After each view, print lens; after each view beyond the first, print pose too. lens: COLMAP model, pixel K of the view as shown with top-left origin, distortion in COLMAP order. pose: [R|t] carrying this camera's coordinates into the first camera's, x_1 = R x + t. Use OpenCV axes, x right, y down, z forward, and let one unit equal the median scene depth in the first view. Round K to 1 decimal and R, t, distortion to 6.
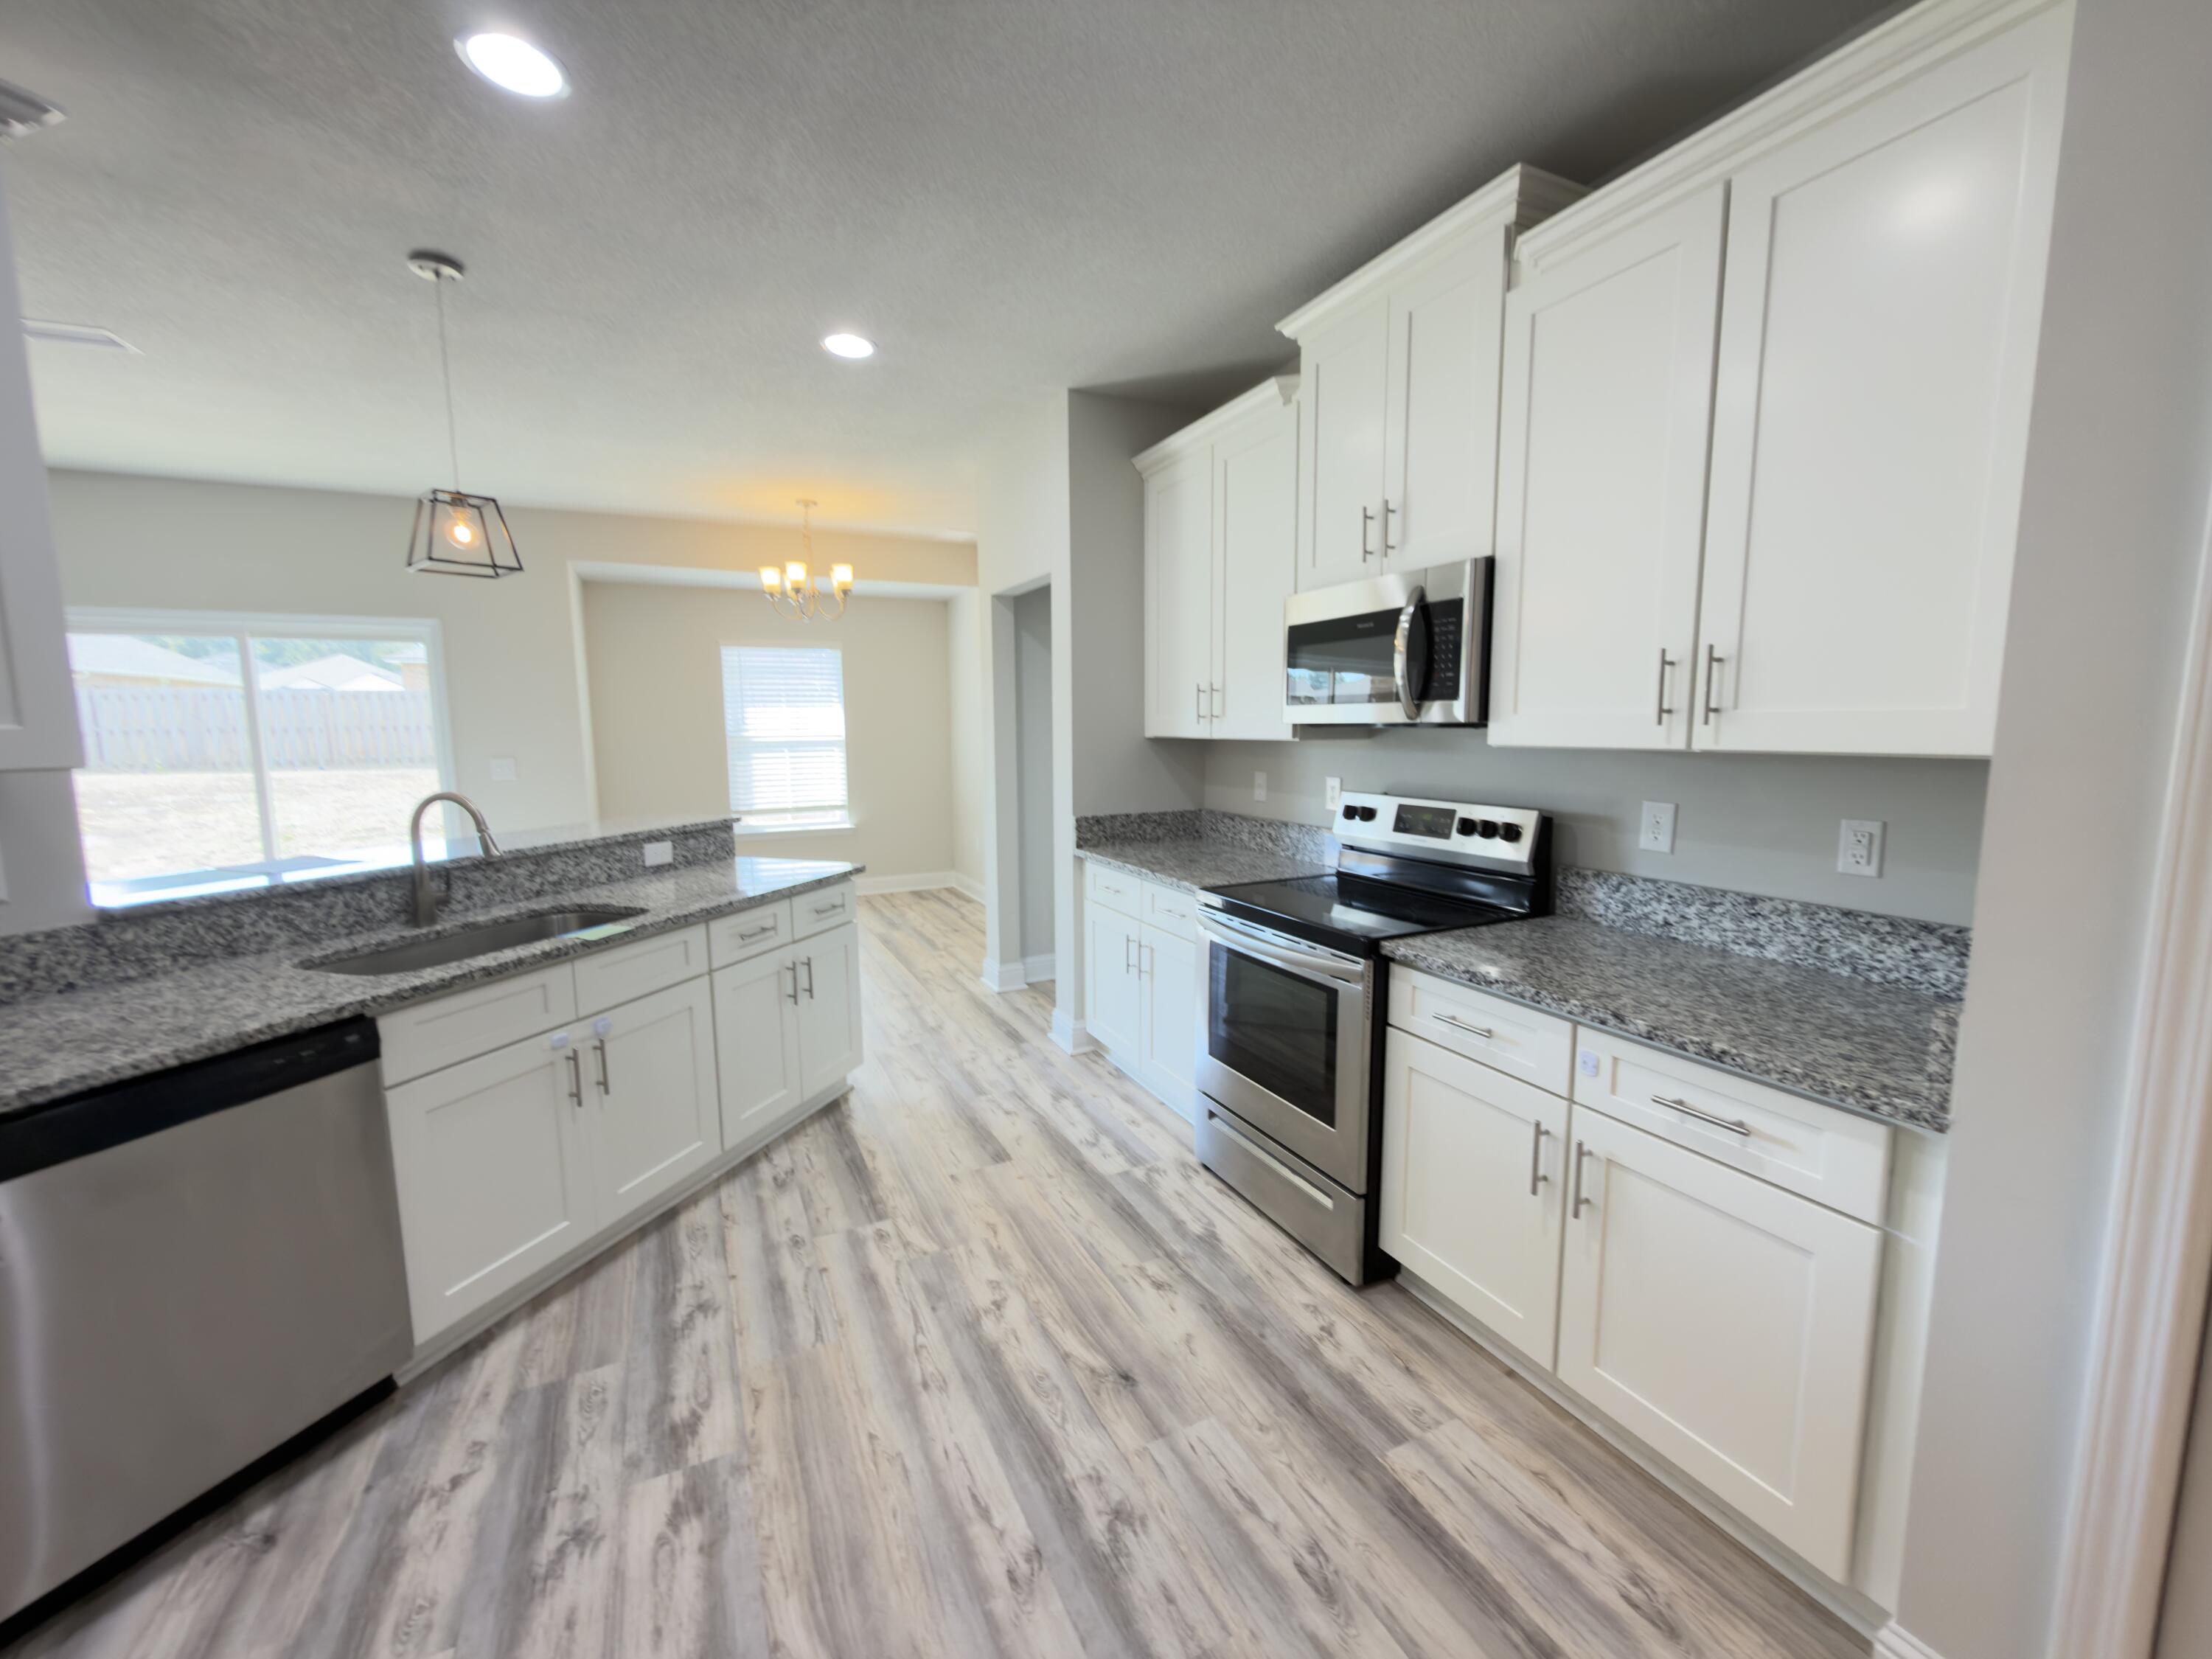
lens RADIAL K [[882.2, 0, 1106.0], [0, 882.2, 829.5], [0, 0, 1]] dist [0.001363, -0.000265]
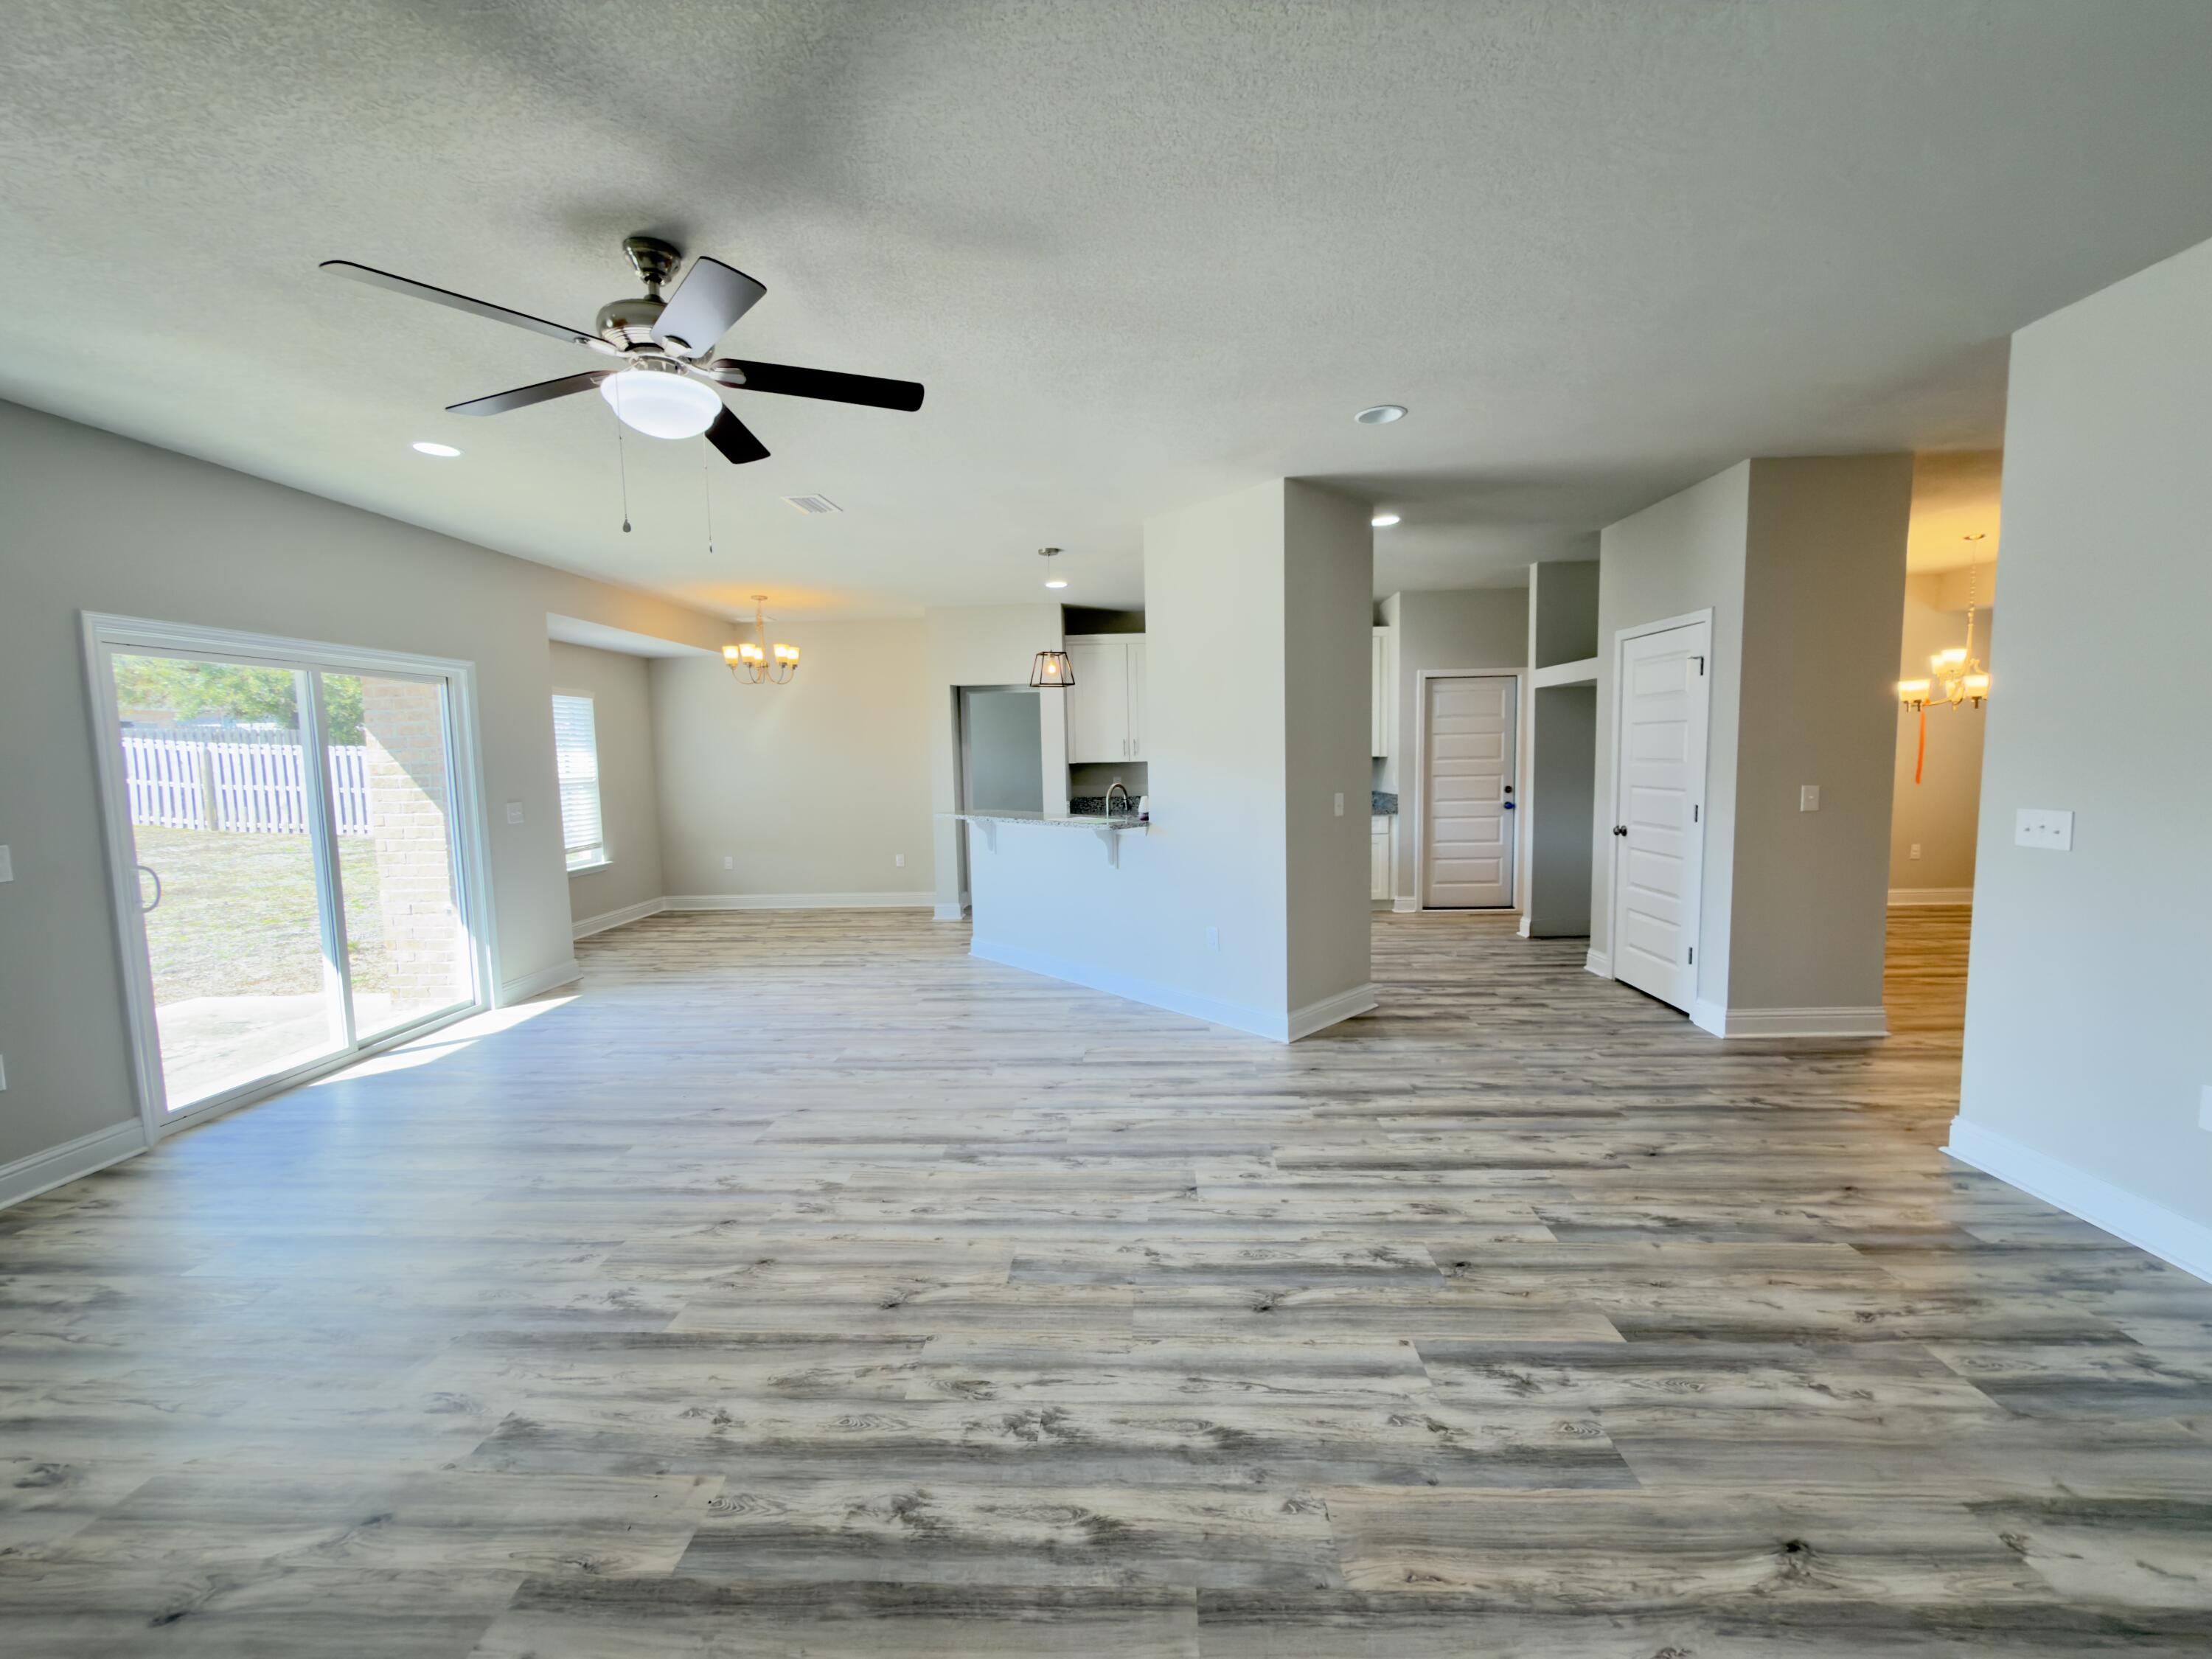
lens RADIAL K [[880.6, 0, 1107.7], [0, 880.6, 829.4], [0, 0, 1]] dist [0.000452, 0.000030]
pose [[0.478817, -0.080165, 0.874247, -2.783367], [0.125158, 0.991884, 0.022404, 0.025407], [-0.868947, 0.098692, 0.484964, -0.134495]]
